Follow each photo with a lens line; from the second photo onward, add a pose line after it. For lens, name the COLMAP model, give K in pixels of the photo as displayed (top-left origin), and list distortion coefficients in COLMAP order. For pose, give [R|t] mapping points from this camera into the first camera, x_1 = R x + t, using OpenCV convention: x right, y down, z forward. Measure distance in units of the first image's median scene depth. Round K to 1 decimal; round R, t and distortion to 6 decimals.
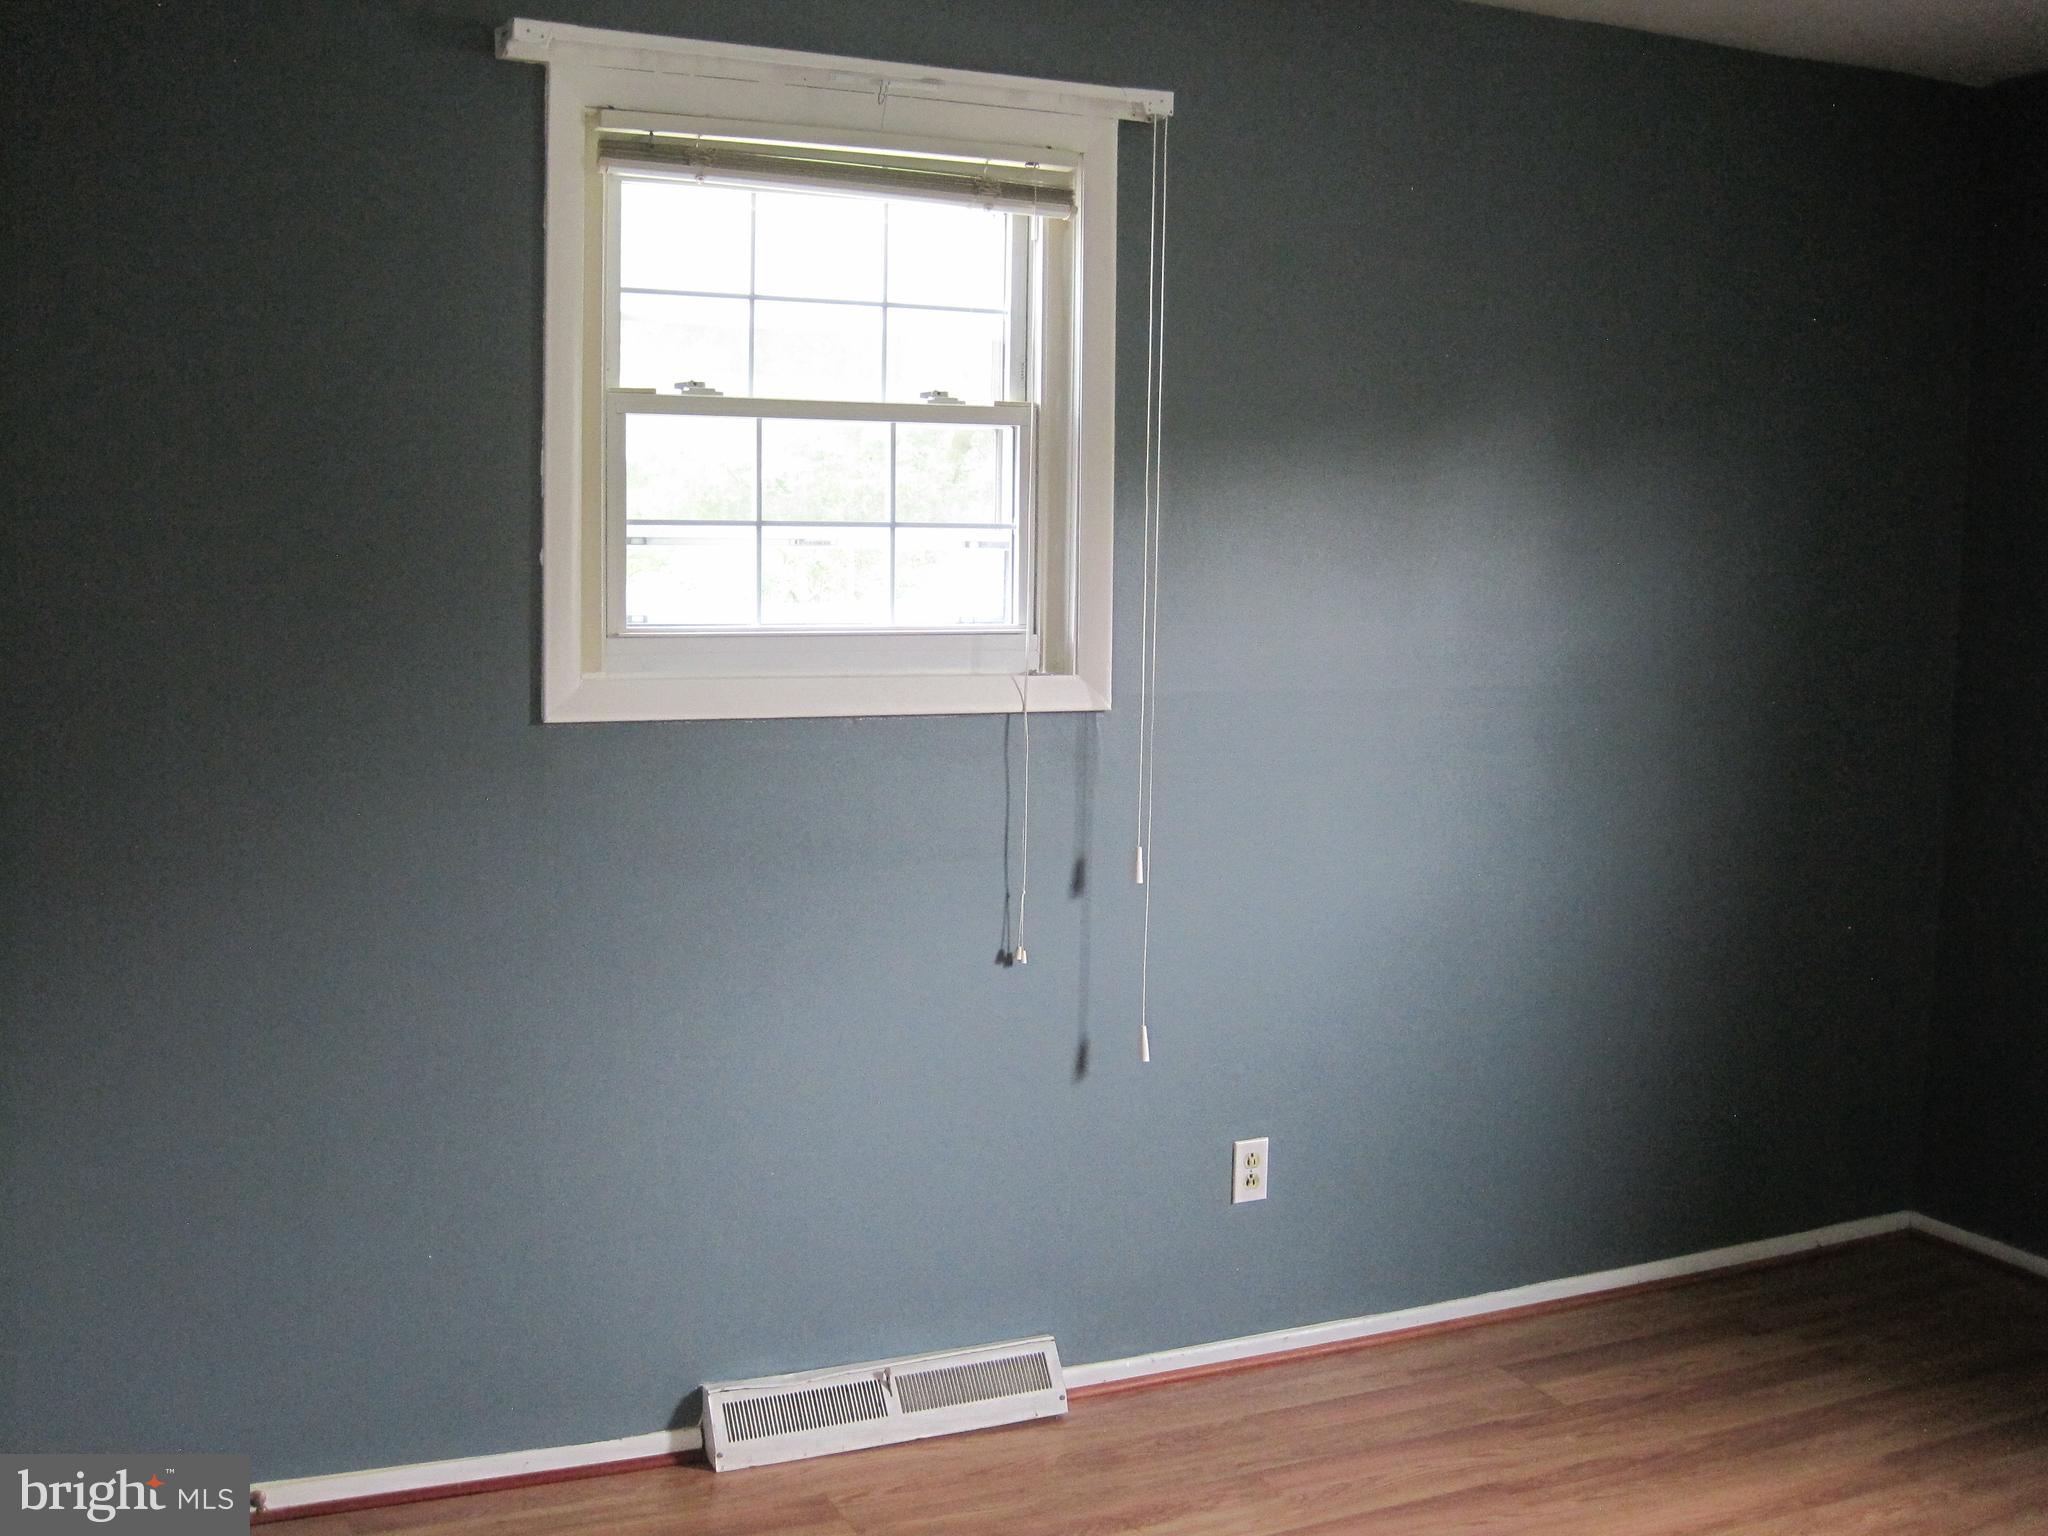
lens RADIAL K [[2108.6, 0, 1014.5], [0, 2108.6, 778.3], [0, 0, 1]] dist [-0.119452, 0.000000]
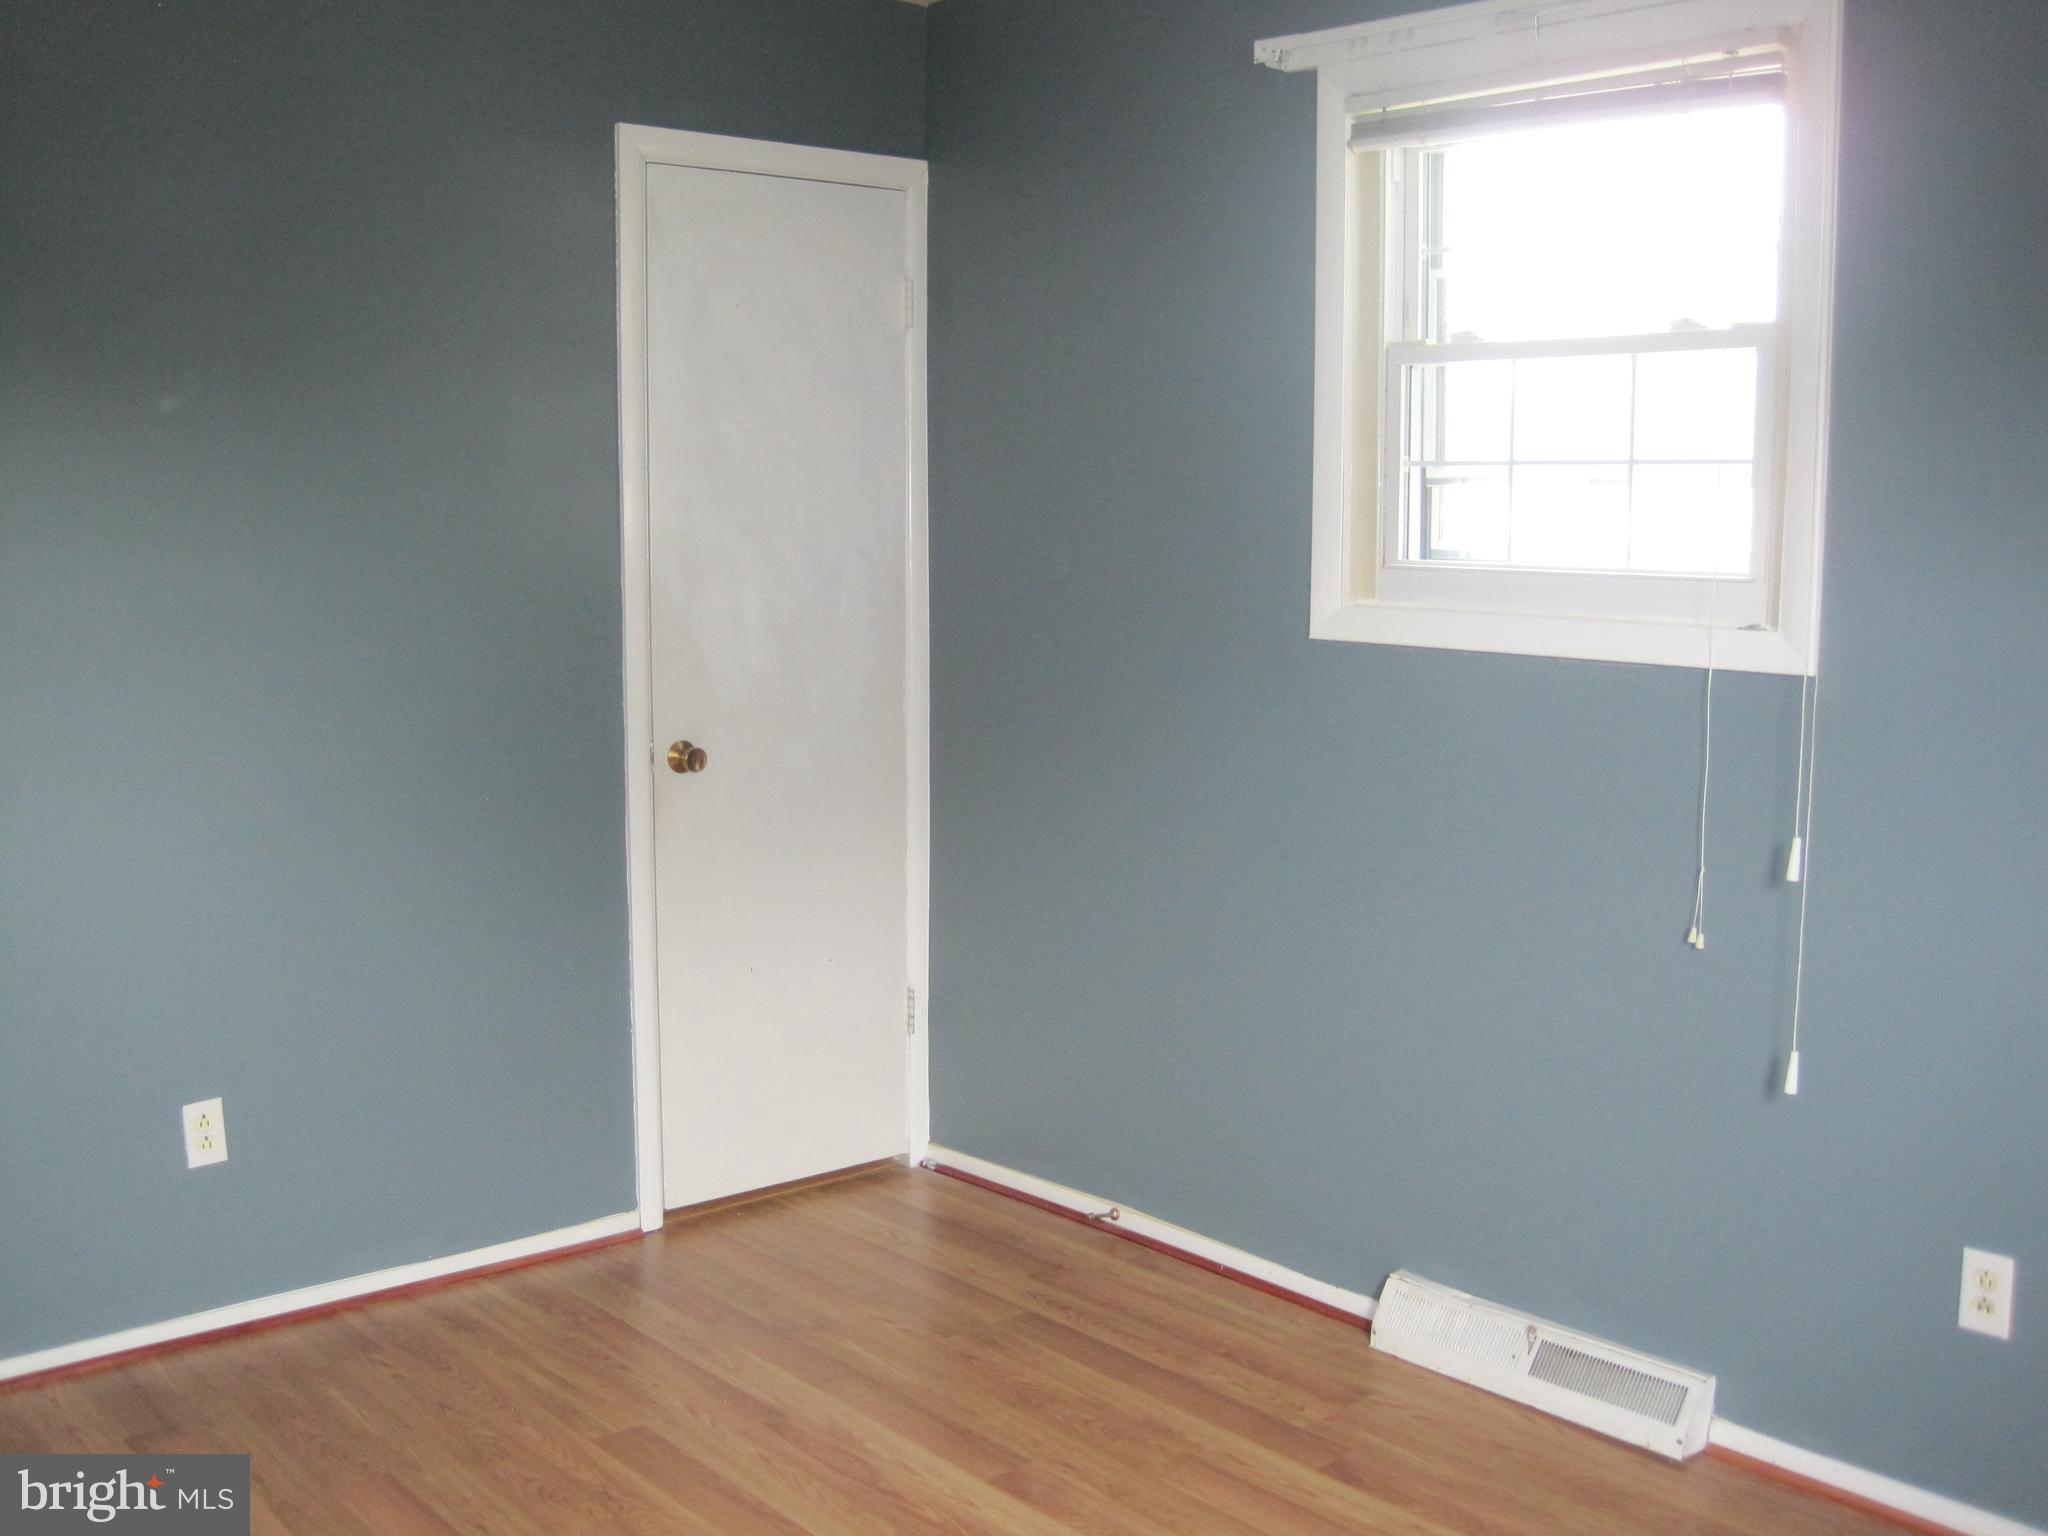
lens RADIAL K [[2108.6, 0, 1013.9], [0, 2108.6, 755.0], [0, 0, 1]] dist [-0.119452, 0.000000]
pose [[0.298231, 0.109551, -0.948186, 0.766065], [-0.102459, 0.991326, 0.082309, -0.037988], [0.948978, 0.072603, 0.306869, 0.456311]]
